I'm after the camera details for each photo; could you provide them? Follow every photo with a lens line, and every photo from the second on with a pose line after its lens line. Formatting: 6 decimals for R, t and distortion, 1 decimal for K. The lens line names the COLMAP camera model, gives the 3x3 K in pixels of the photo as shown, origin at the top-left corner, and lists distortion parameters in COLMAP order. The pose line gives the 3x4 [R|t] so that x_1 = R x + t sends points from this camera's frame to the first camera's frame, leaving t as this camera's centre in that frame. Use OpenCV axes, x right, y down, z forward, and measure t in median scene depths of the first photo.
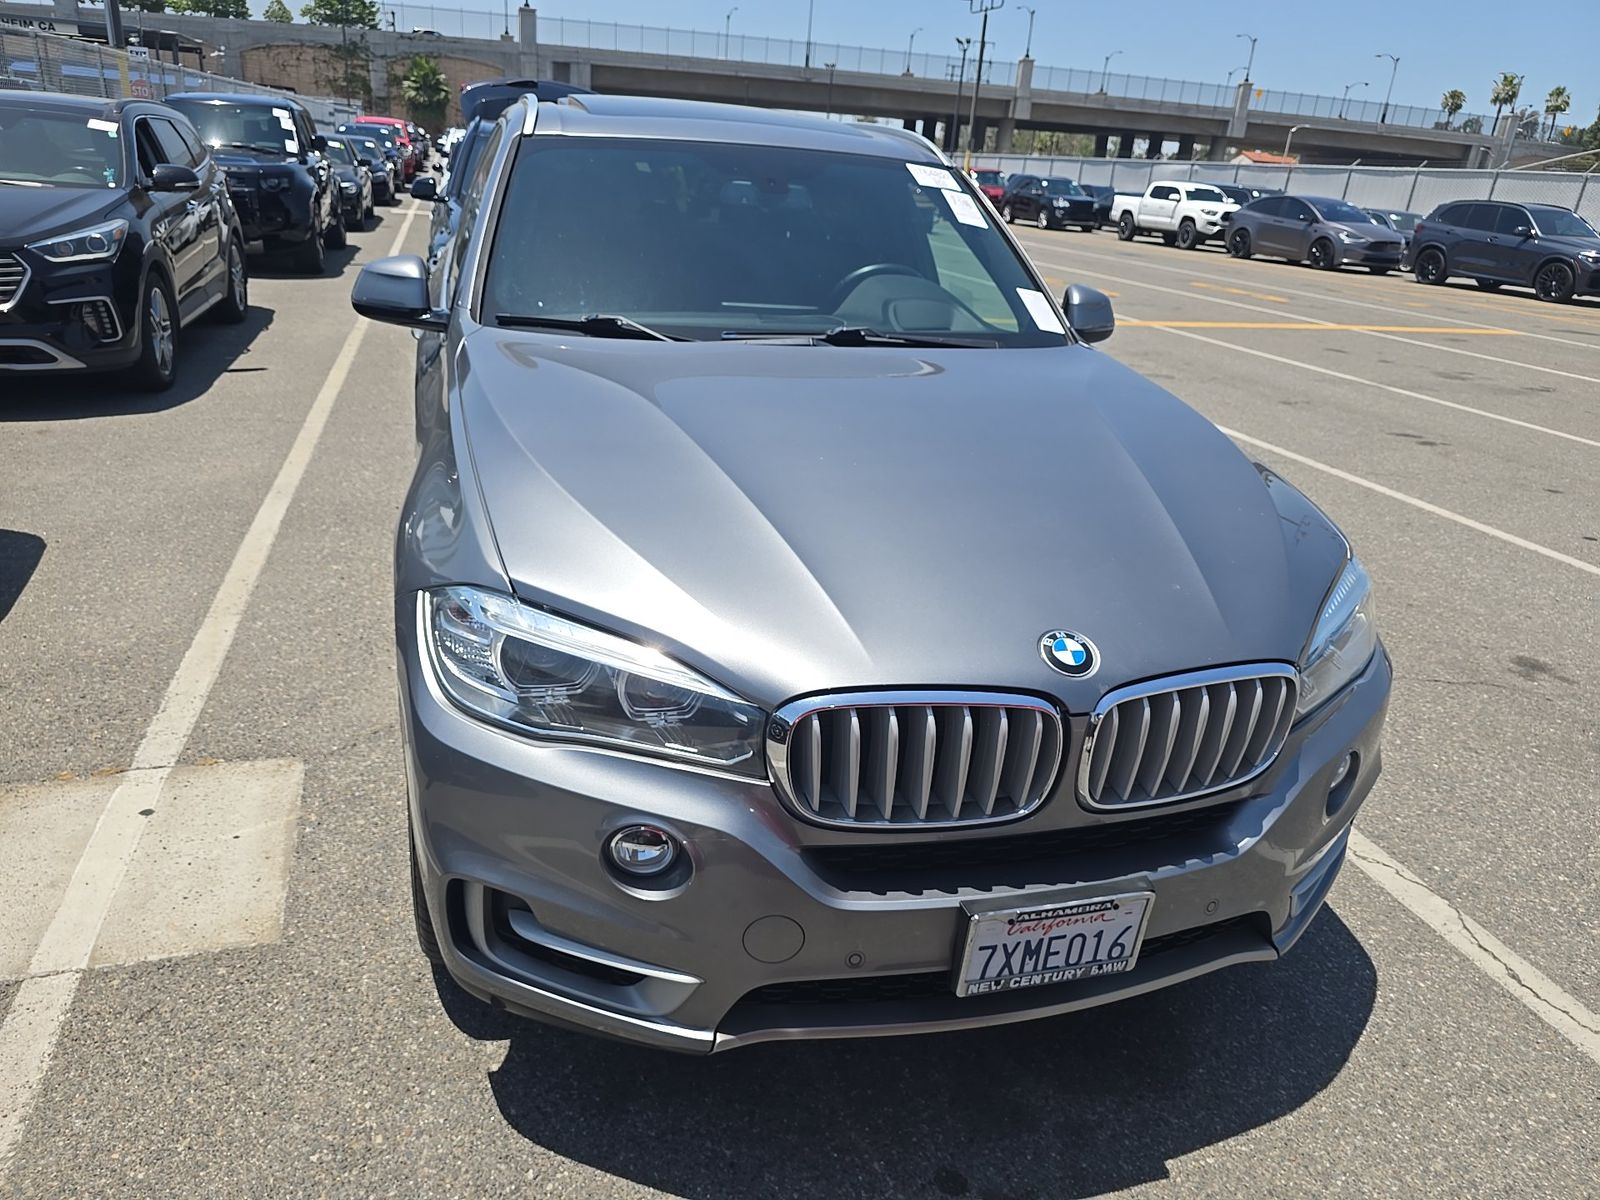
lens RADIAL K [[1107.2, 0, 800.0], [0, 1107.2, 600.0], [0, 0, 1]] dist [0.034400, -0.034366]
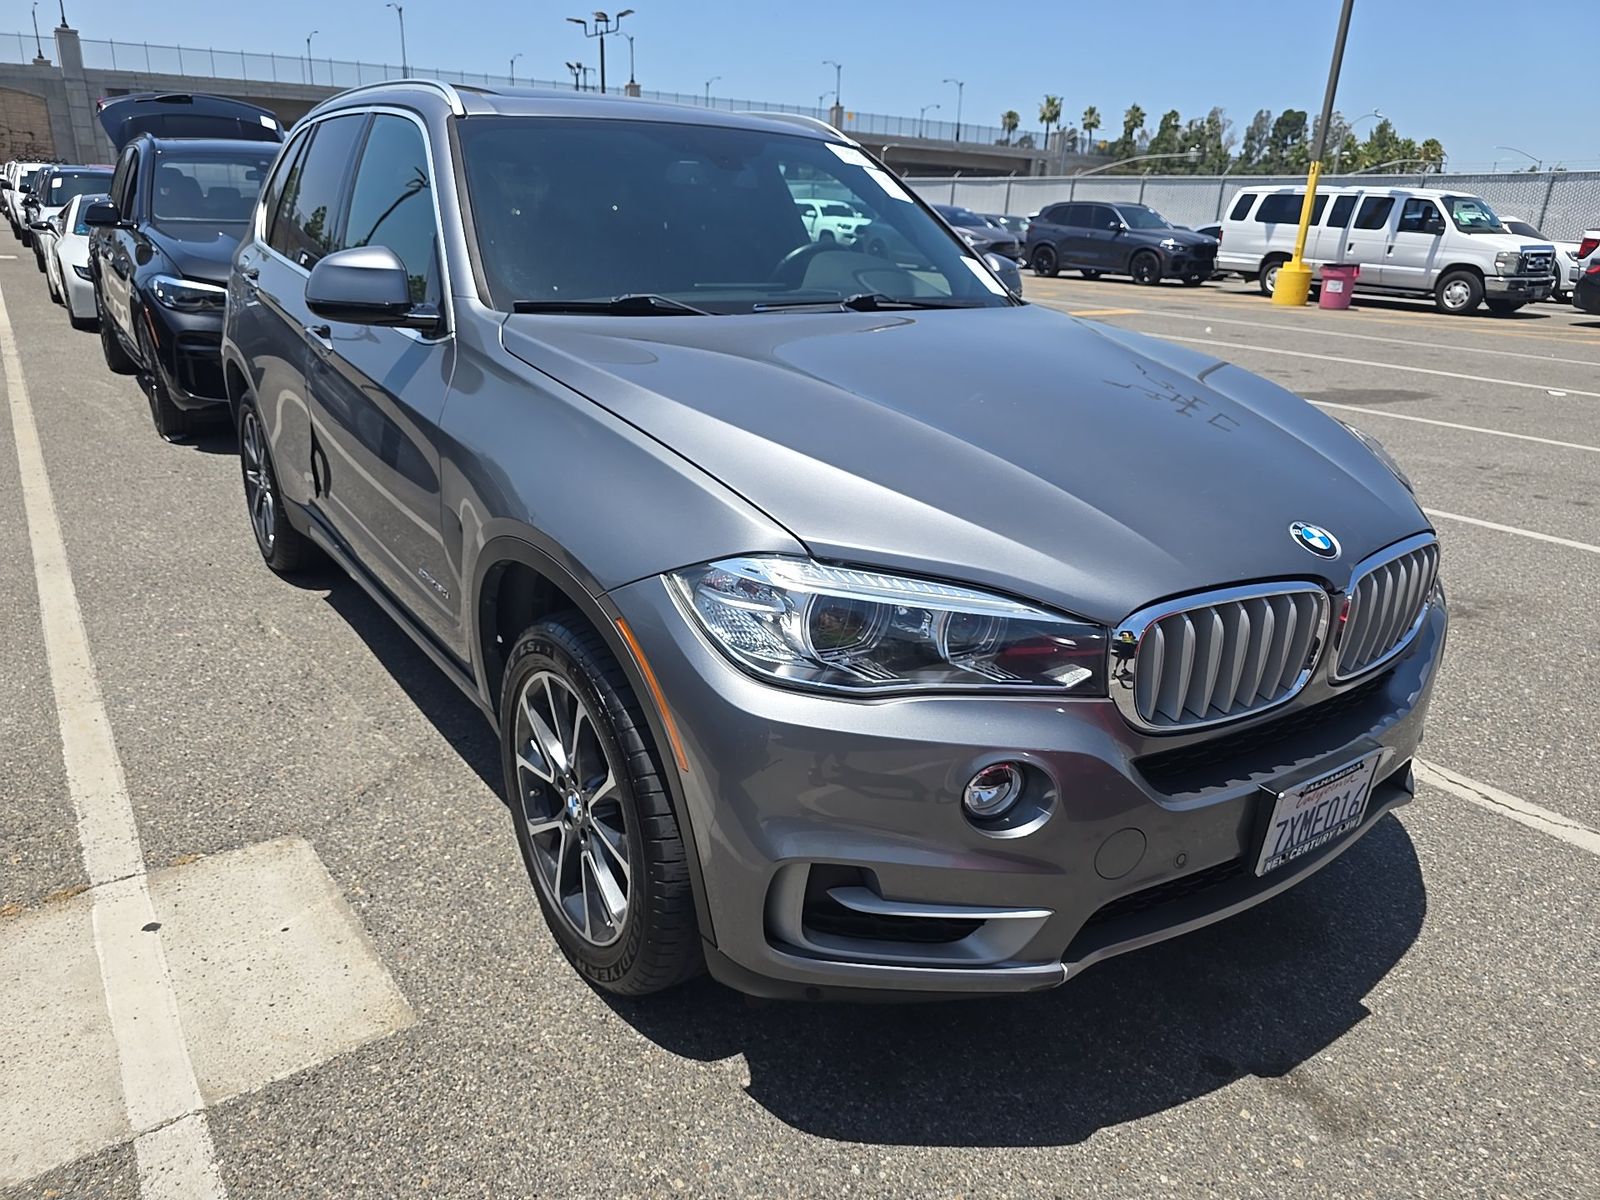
lens RADIAL K [[1104.2, 0, 807.0], [0, 1104.2, 604.0], [0, 0, 1]] dist [0.032415, -0.029375]
pose [[0.946591, -0.140885, 0.290029, -0.209728], [0.145235, 0.989375, 0.006587, 0.011730], [-0.287875, 0.035888, 0.956995, 0.039281]]
